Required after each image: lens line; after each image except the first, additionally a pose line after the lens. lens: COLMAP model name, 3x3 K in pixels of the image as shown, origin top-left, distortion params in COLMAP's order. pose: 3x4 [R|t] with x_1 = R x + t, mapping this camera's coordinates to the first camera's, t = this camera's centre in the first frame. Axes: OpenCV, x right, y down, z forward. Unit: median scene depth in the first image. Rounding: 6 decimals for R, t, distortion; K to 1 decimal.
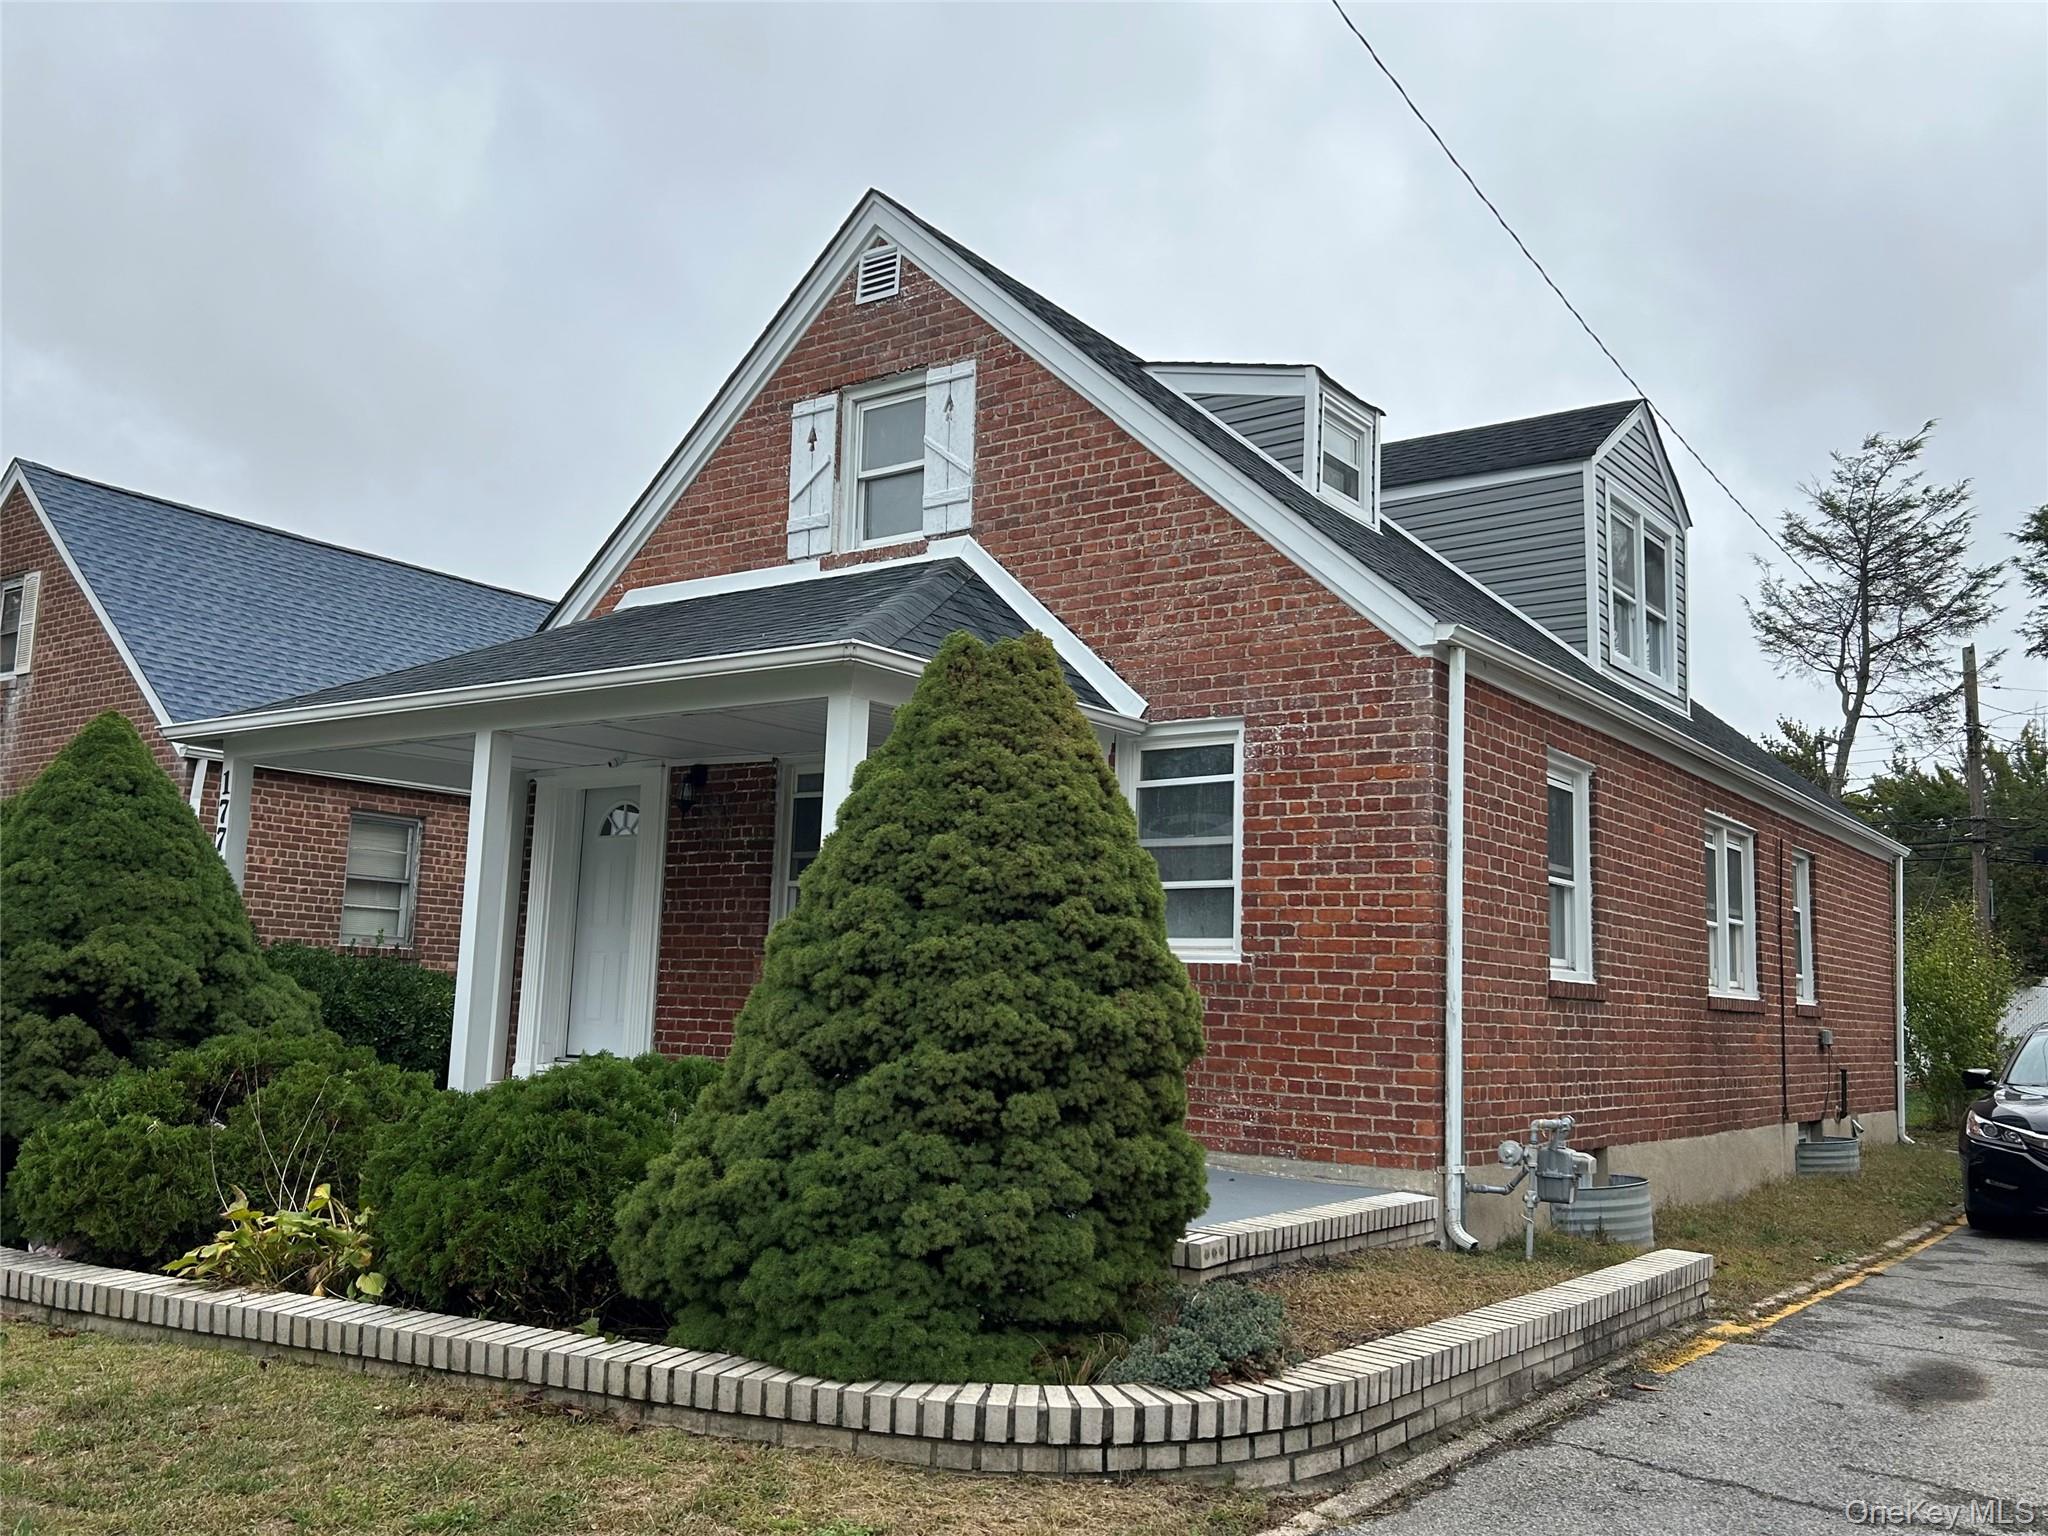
lens RADIAL K [[1718.0, 0, 1024.0], [0, 1718.0, 768.0], [0, 0, 1]] dist [0.109866, -0.000397]
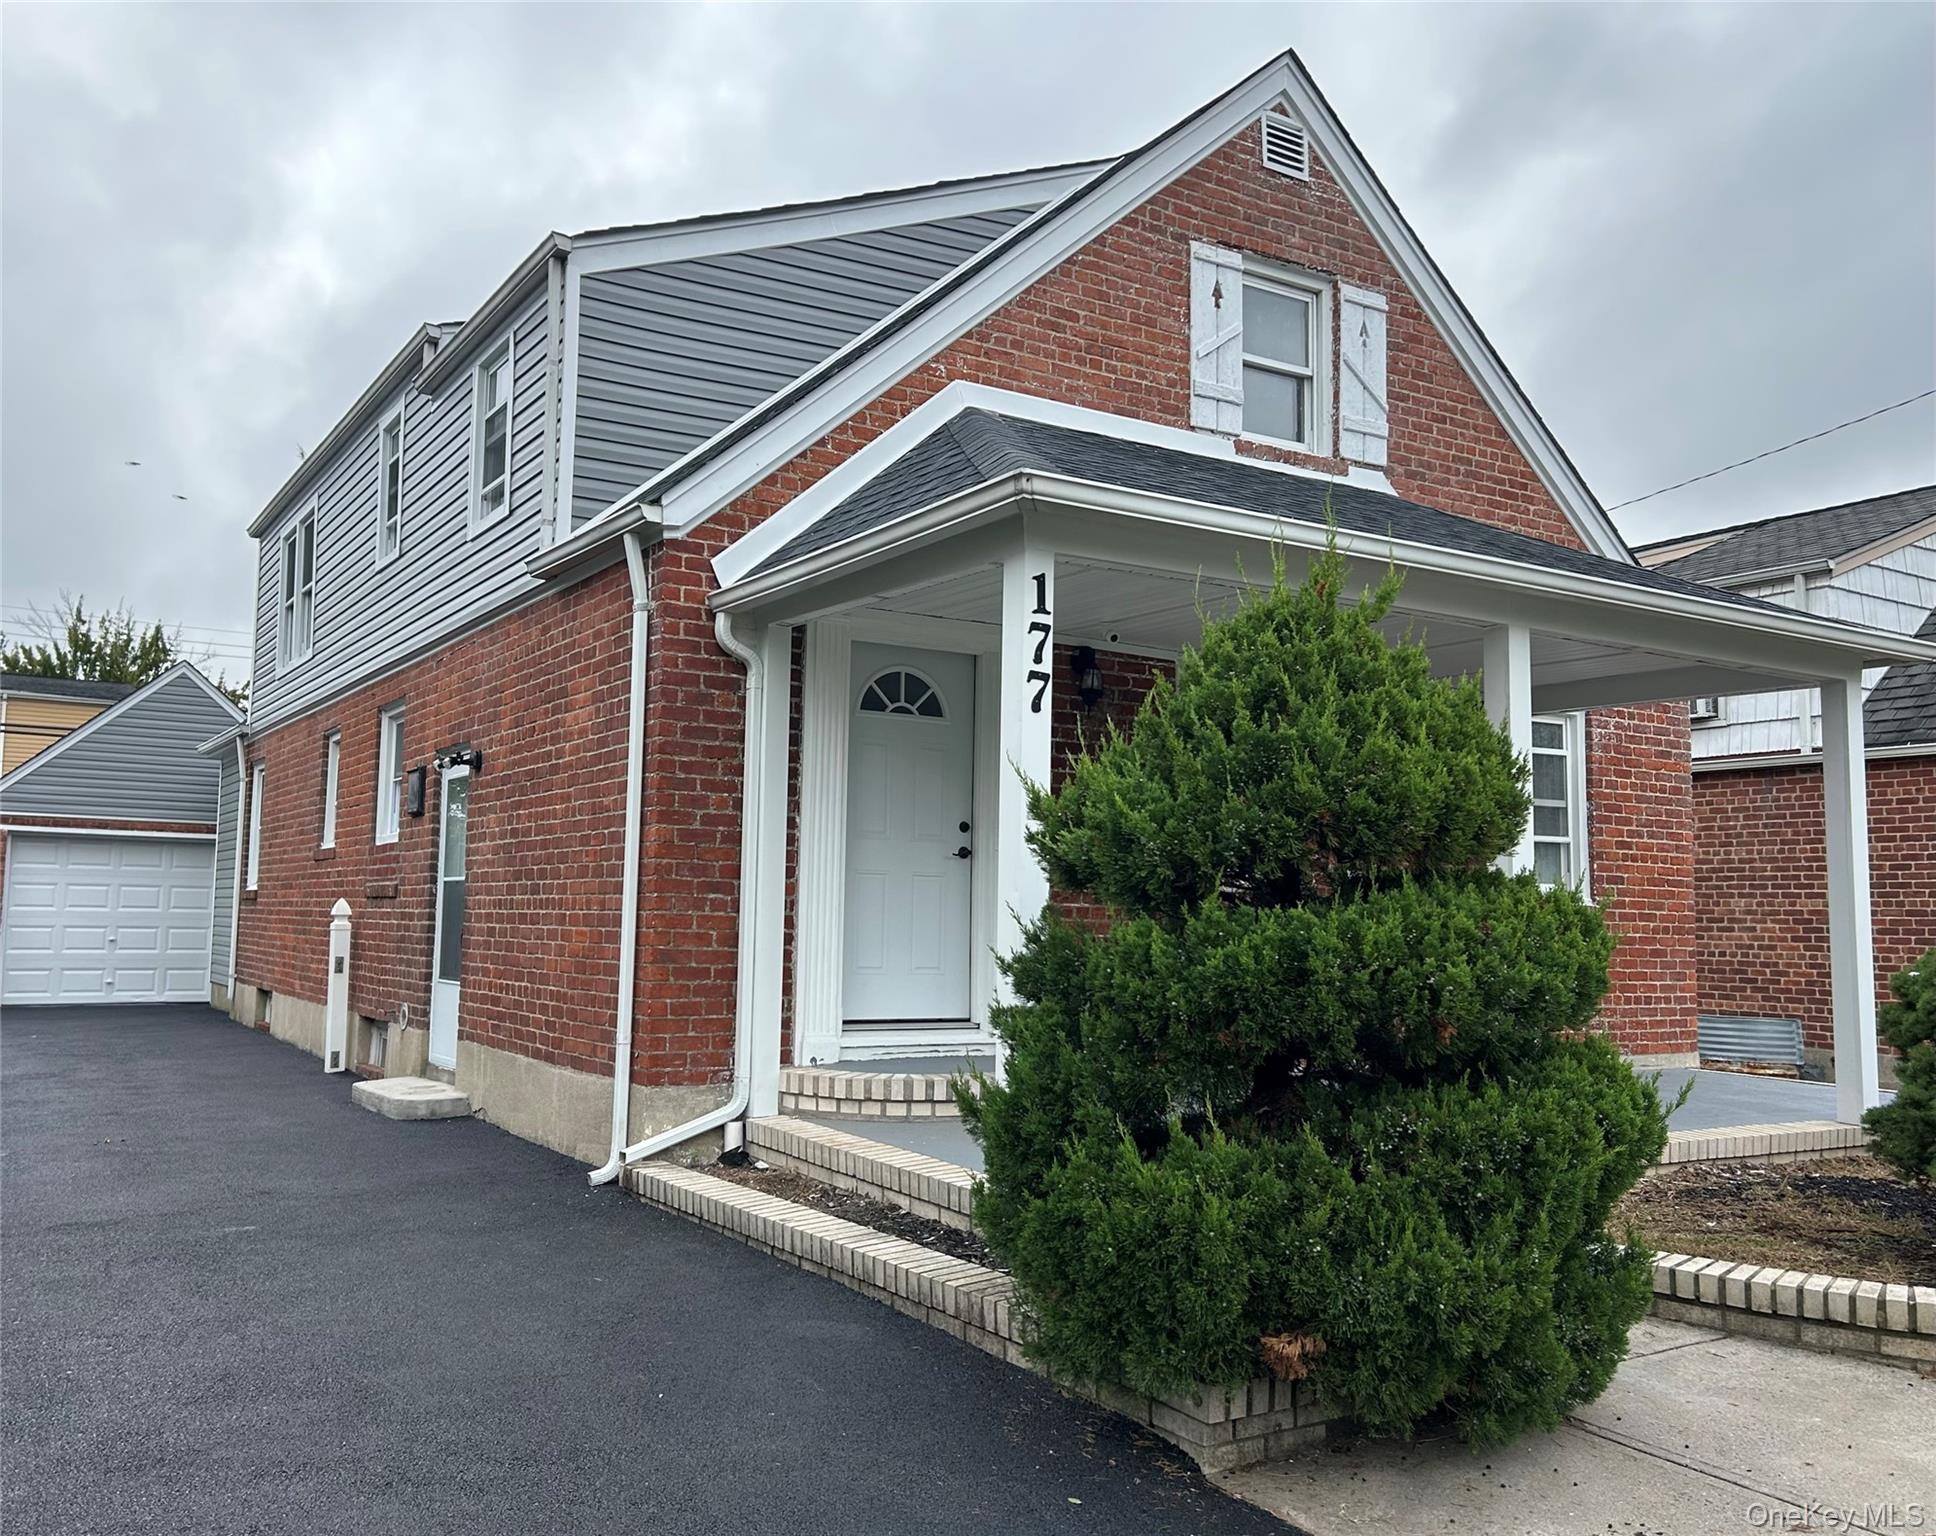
lens RADIAL K [[1640.5, 0, 968.0], [0, 1640.5, 768.0], [0, 0, 1]] dist [0.052350, -0.012947]
pose [[0.382435, 0.064475, 0.921730, -0.931541], [-0.132458, 0.991084, -0.014369, 0.074294], [-0.914439, -0.116595, 0.387566, 0.779149]]
